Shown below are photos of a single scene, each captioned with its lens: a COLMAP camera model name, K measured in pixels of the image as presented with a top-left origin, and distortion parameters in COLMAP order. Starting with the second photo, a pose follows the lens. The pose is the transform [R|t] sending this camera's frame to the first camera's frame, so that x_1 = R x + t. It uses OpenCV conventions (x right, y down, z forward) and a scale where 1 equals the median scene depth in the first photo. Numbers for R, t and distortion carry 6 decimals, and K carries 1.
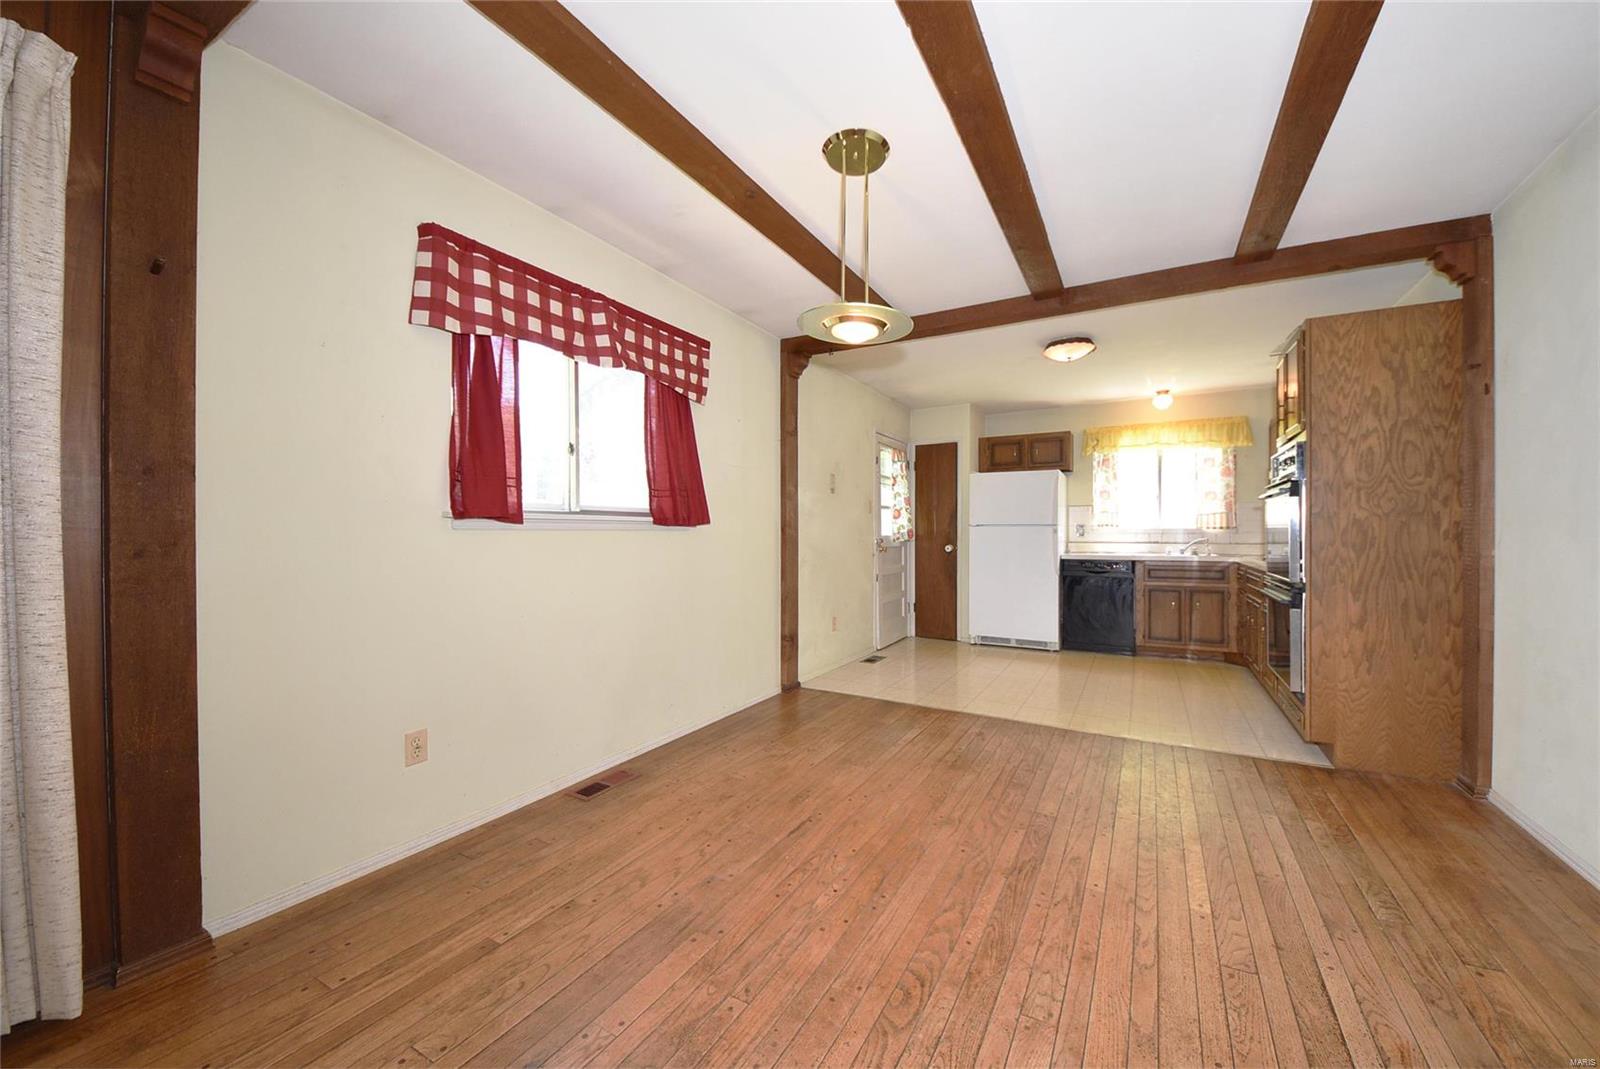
lens RADIAL K [[587.1, 0, 800.9], [0, 587.1, 538.0], [0, 0, 1]] dist [0.036872, -0.026176]
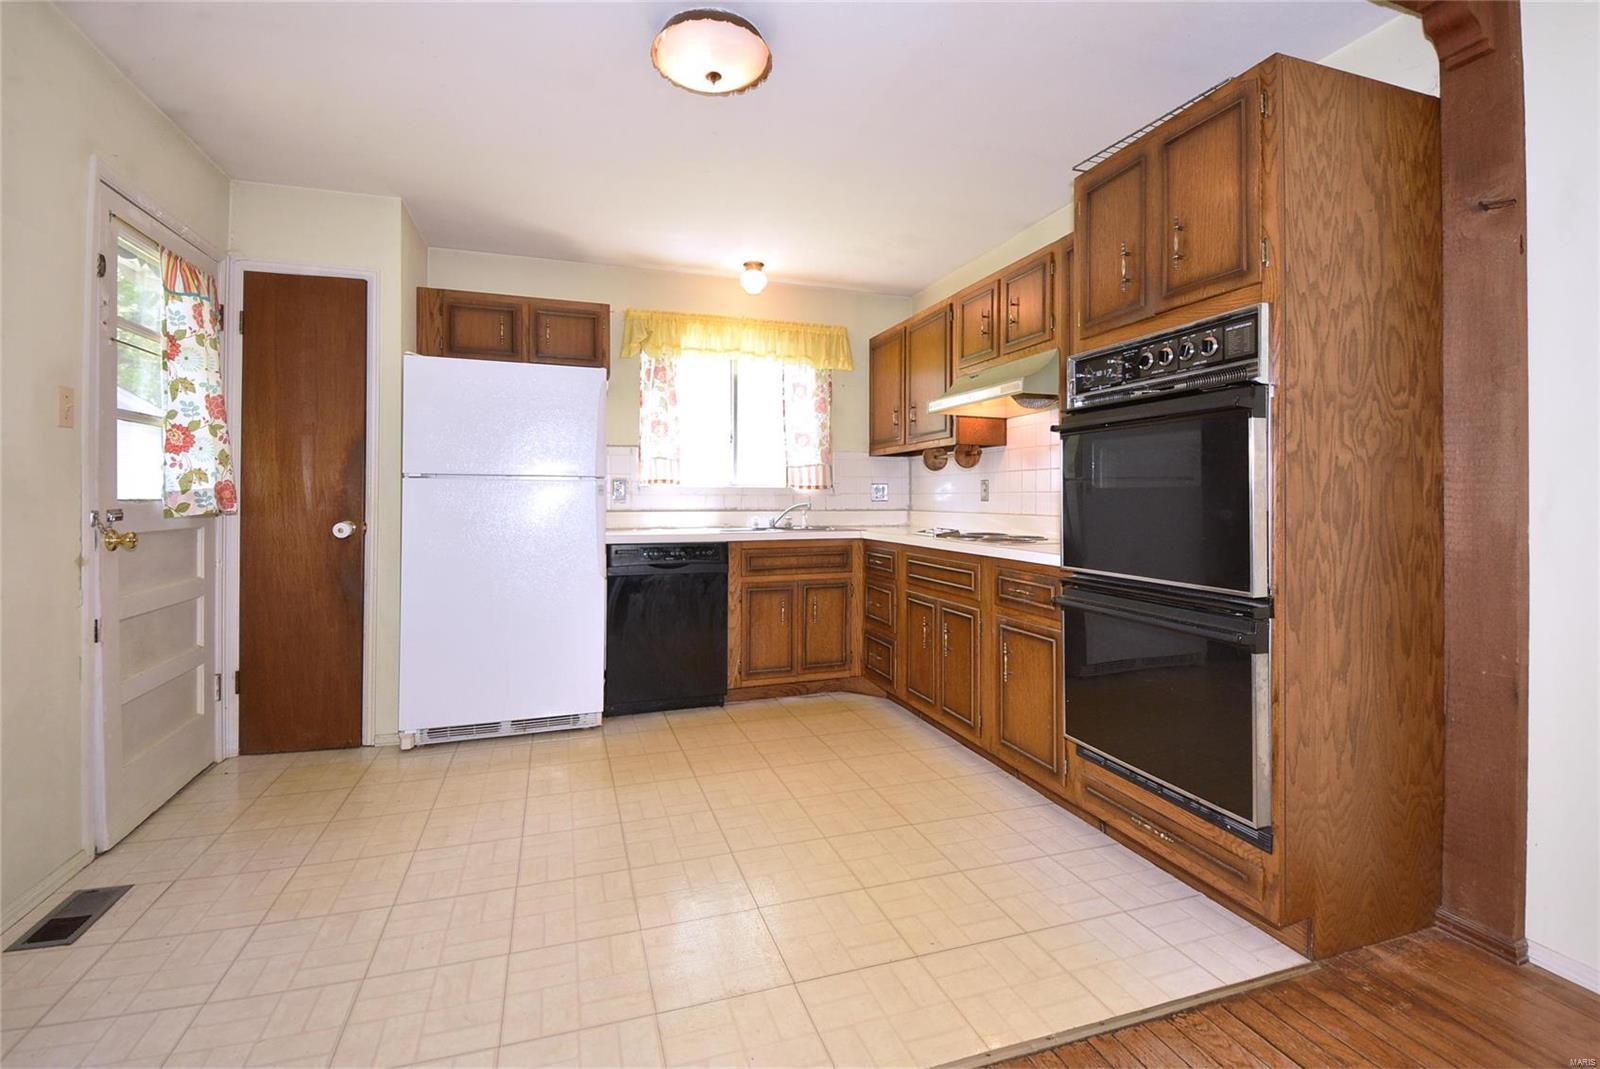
lens RADIAL K [[730.0, 0, 851.3], [0, 730.0, 489.2], [0, 0, 1]] dist [0.018610, -0.022420]
pose [[0.629980, 0.010058, 0.776546, 0.084874], [0.003109, 0.999875, -0.015474, -0.001955], [-0.776605, 0.012163, 0.629870, 0.445650]]
